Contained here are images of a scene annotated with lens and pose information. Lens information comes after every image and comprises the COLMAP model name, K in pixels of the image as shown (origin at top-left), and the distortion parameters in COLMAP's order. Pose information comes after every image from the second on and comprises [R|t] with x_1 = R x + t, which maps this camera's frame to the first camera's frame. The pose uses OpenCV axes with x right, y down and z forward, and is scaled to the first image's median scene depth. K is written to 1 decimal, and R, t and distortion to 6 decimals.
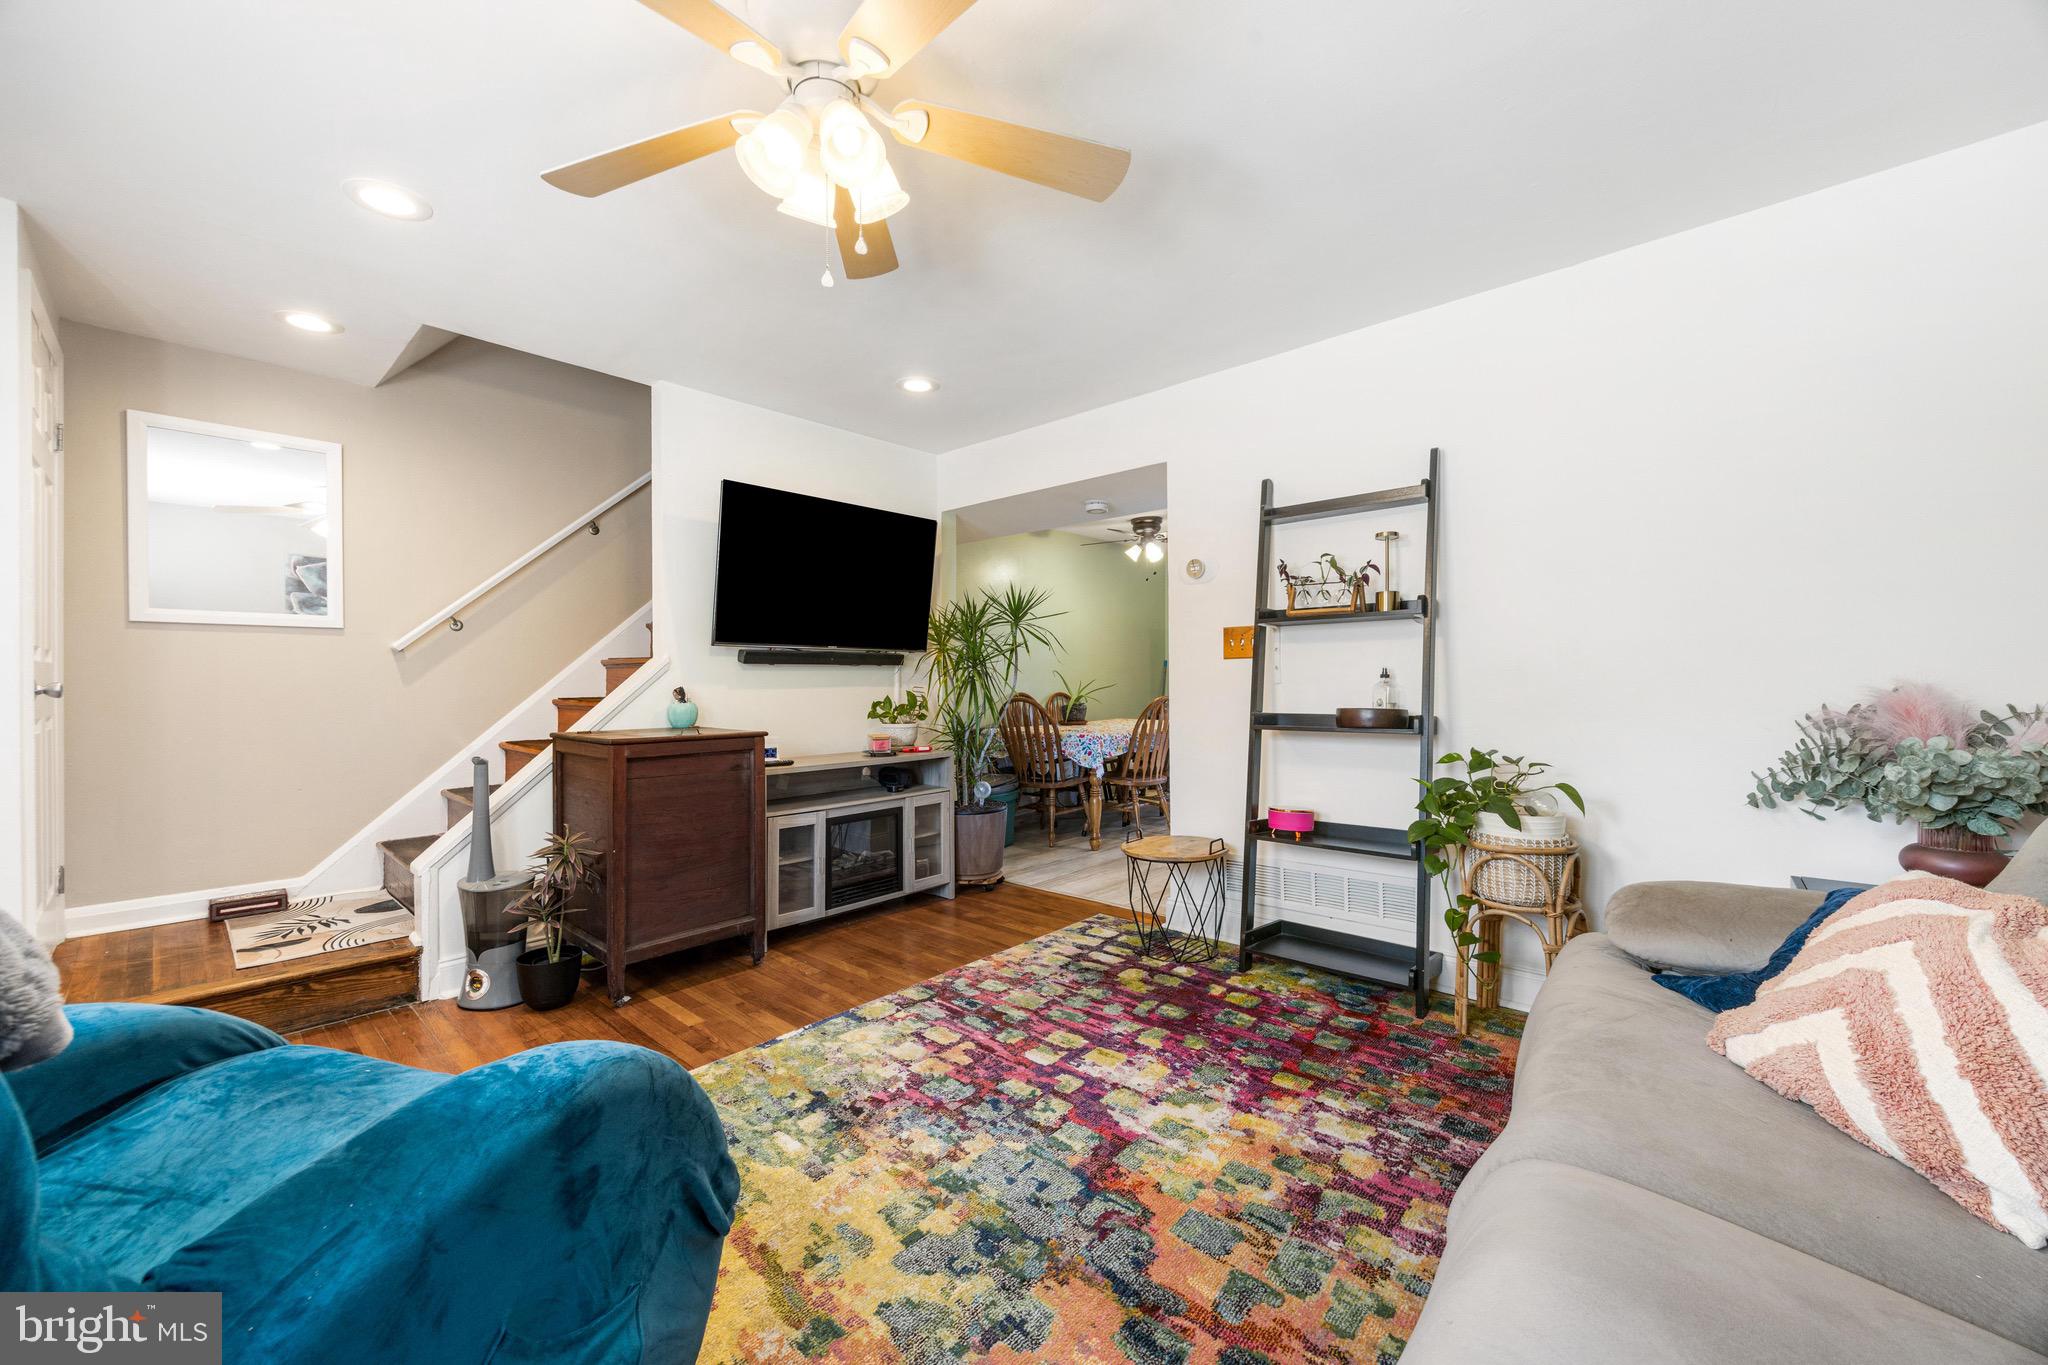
lens RADIAL K [[778.2, 0, 1049.6], [0, 778.2, 680.4], [0, 0, 1]] dist [-0.000878, -0.000047]
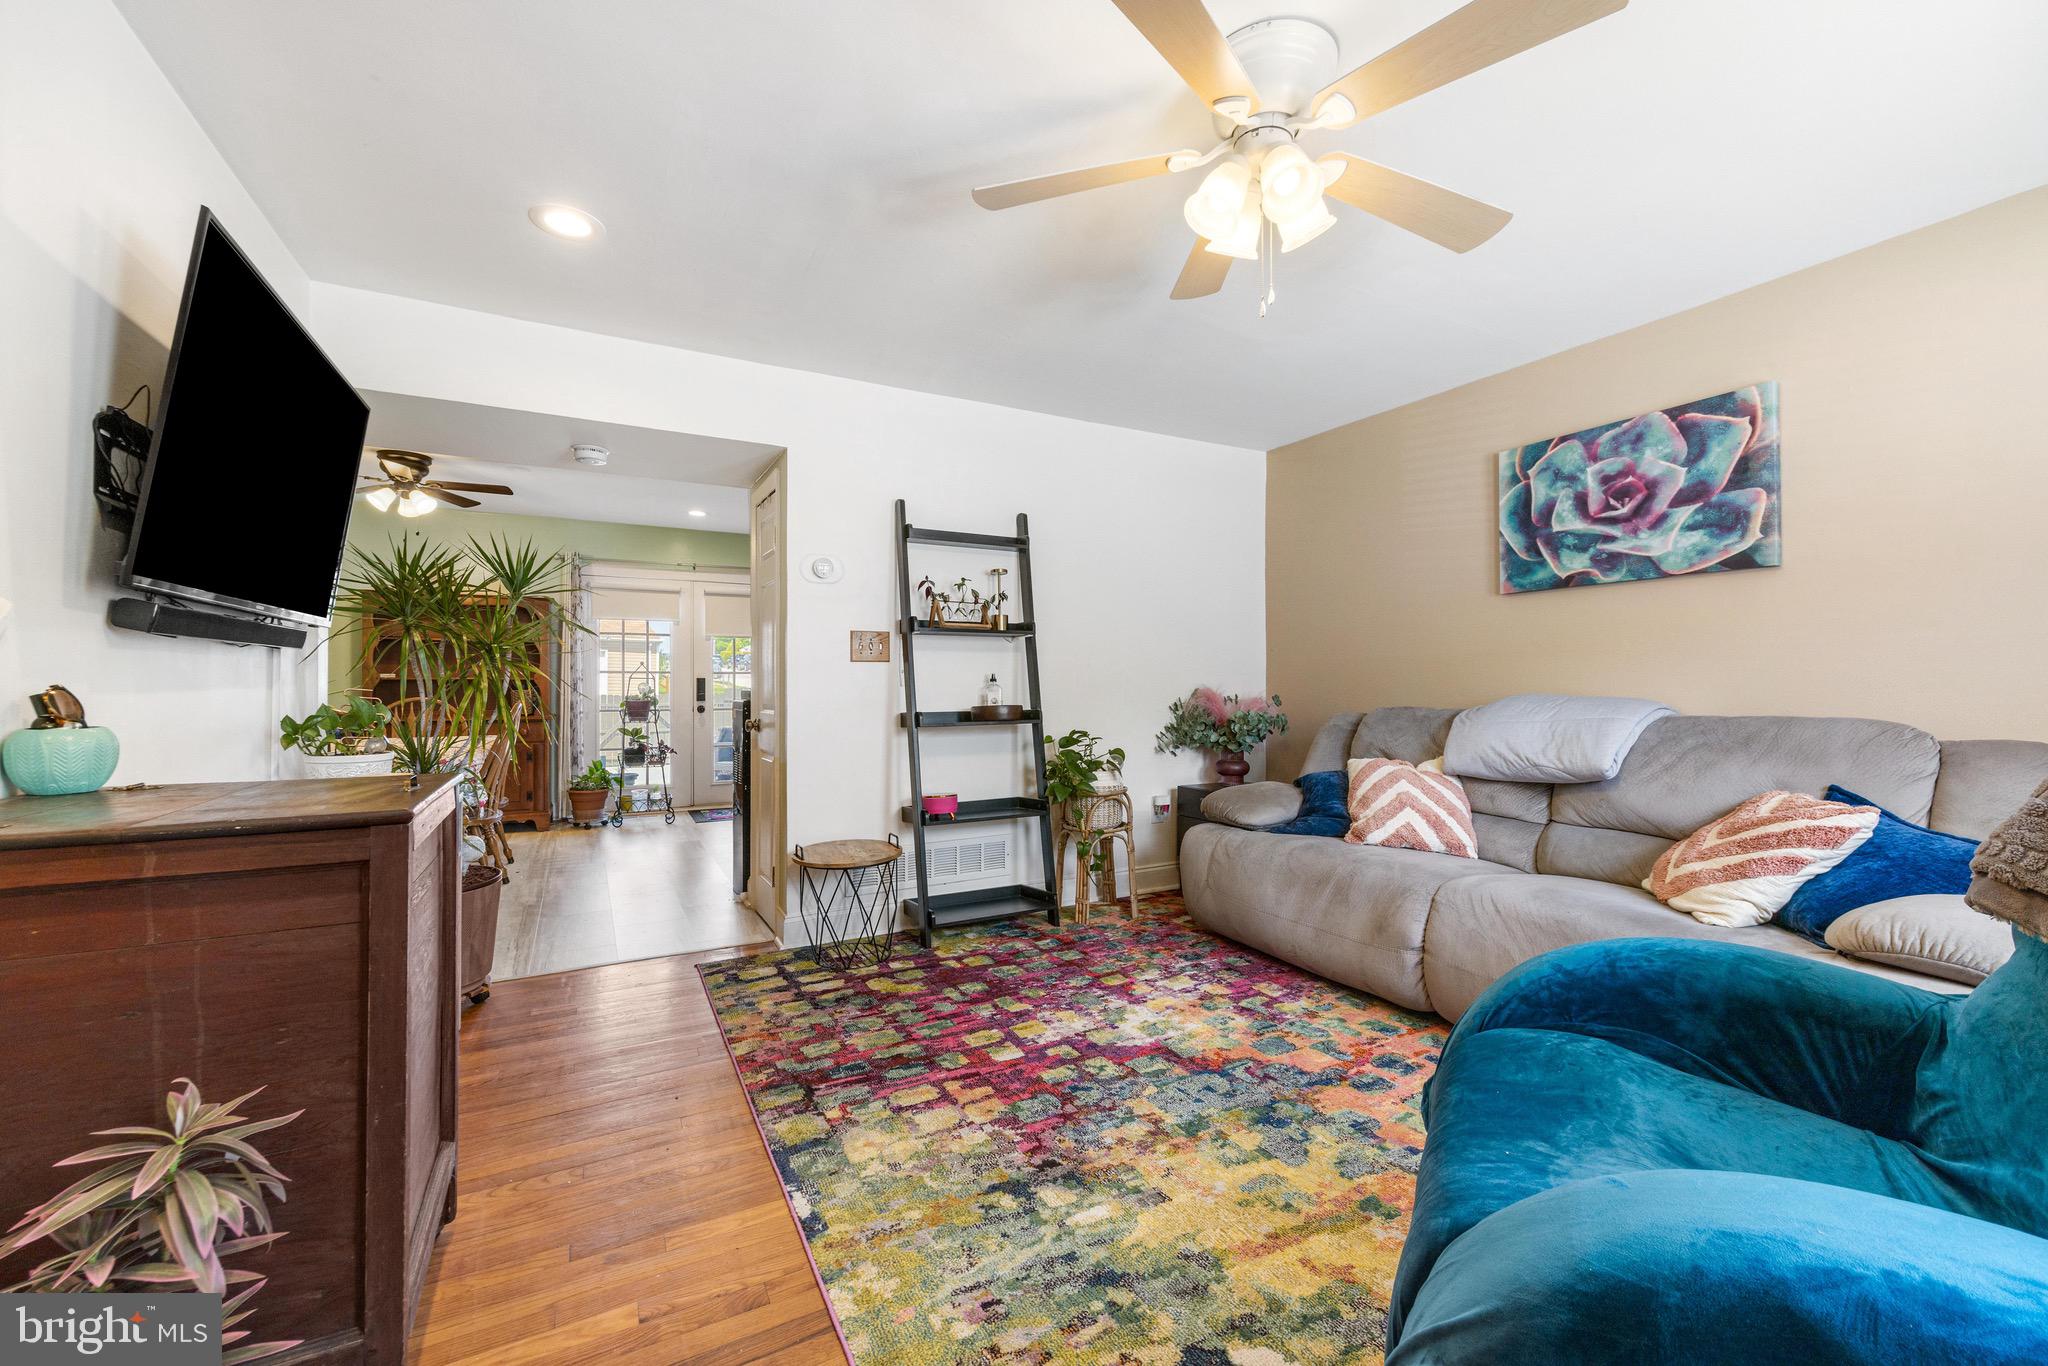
lens RADIAL K [[785.3, 0, 1021.1], [0, 785.3, 685.9], [0, 0, 1]] dist [-0.000555, -0.000256]
pose [[0.358806, 0.006699, 0.933388, -0.892842], [-0.004508, 0.999975, -0.005443, 0.012536], [-0.933401, -0.002255, 0.358827, 0.579592]]
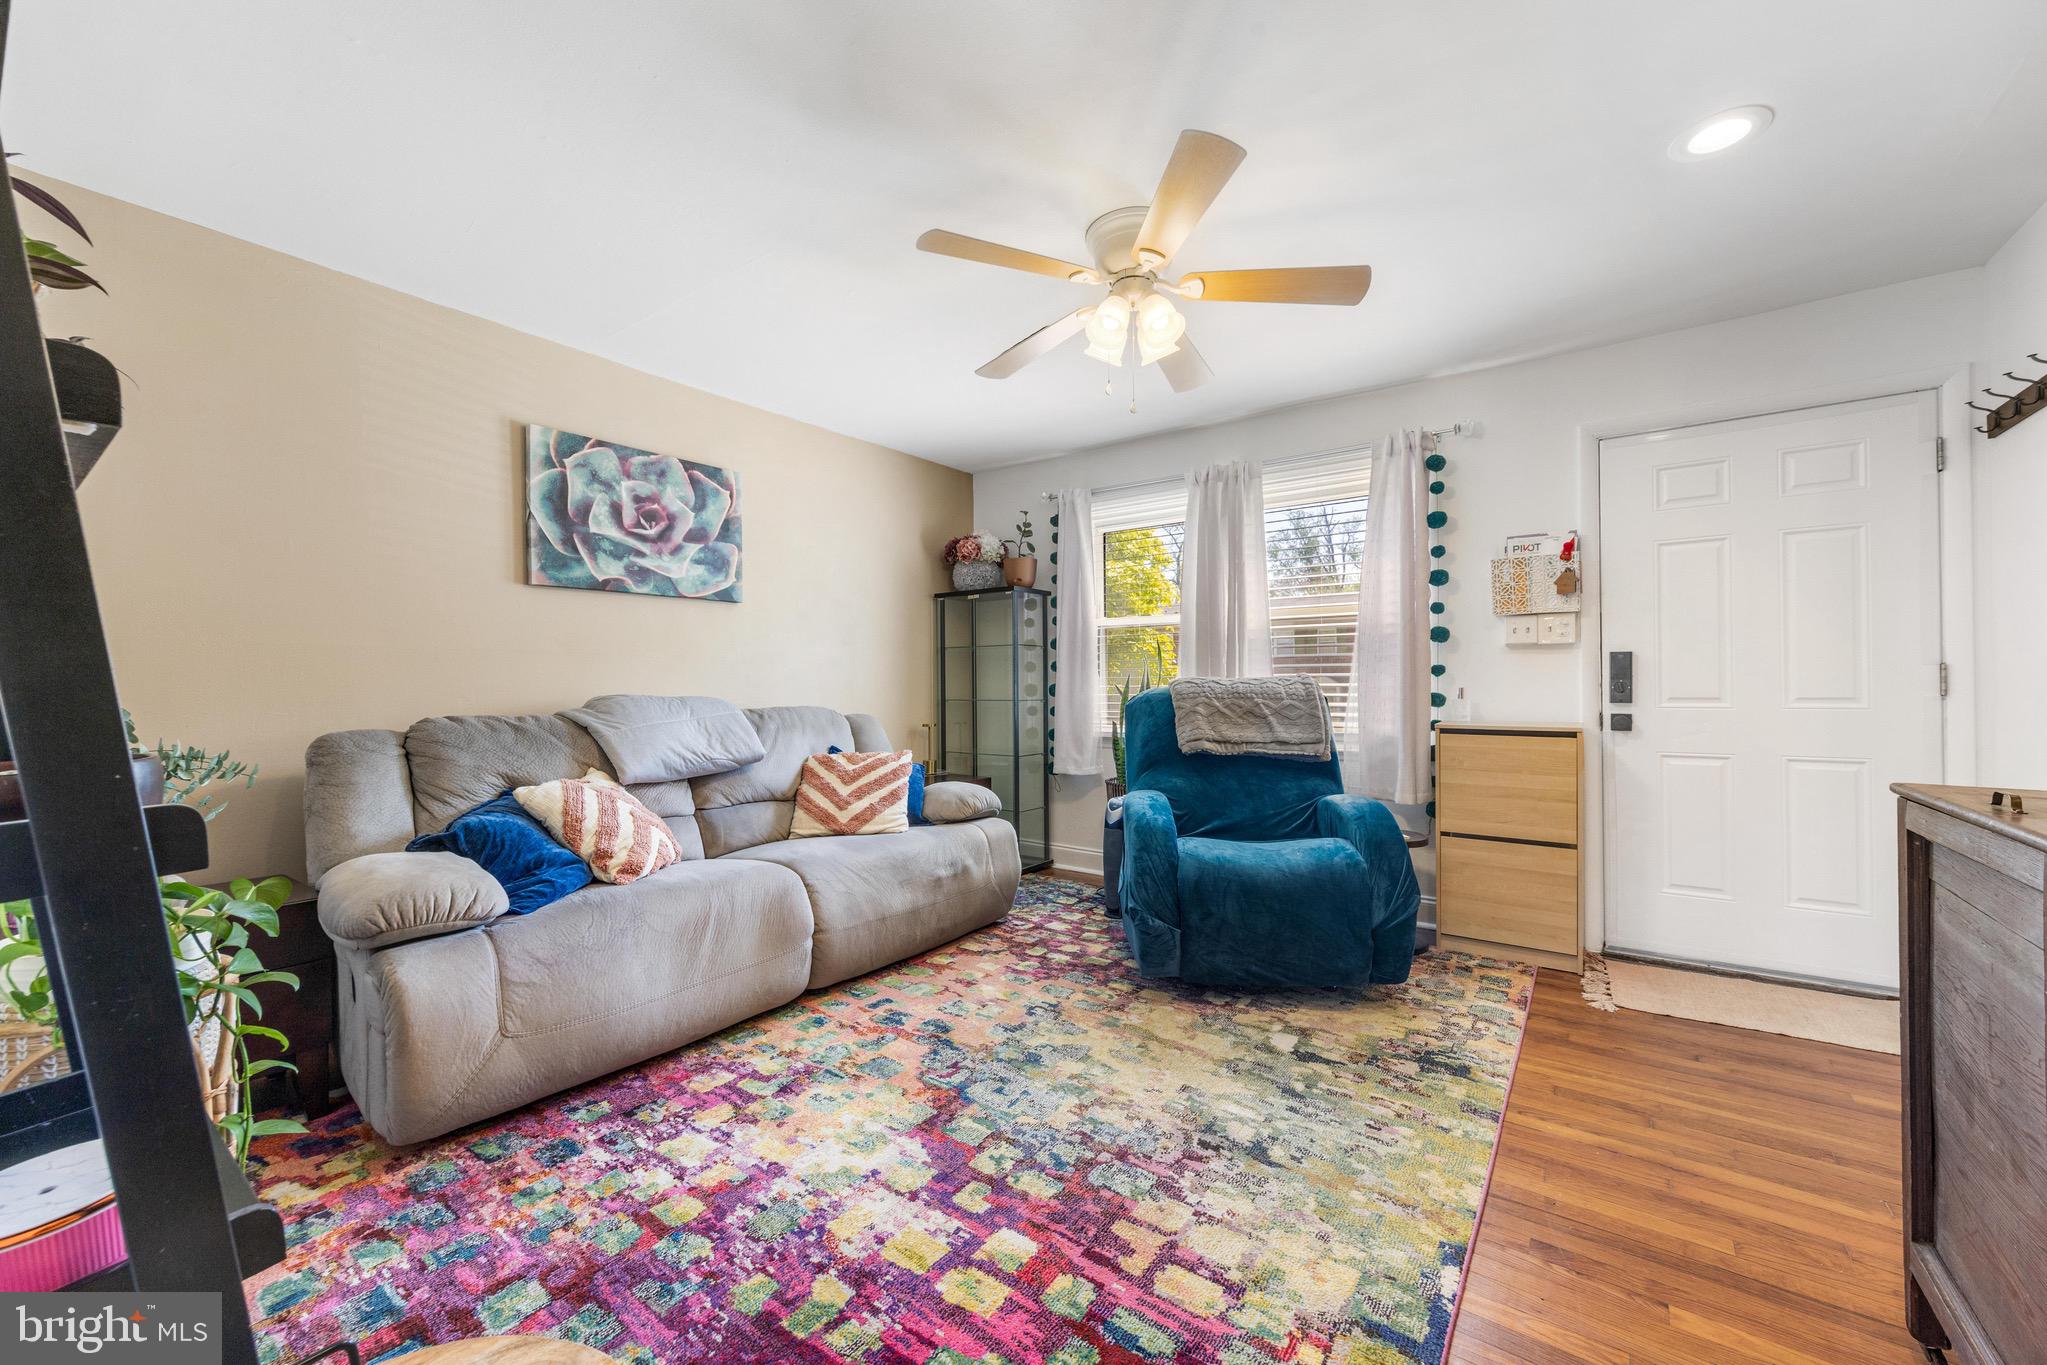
lens RADIAL K [[784.9, 0, 1020.6], [0, 784.9, 685.4], [0, 0, 1]] dist [-0.000555, -0.000256]
pose [[-0.998353, 0.011844, -0.056134, 0.012837], [0.011999, 0.999925, -0.002422, 0.010059], [0.056101, -0.003092, -0.998420, 1.557898]]
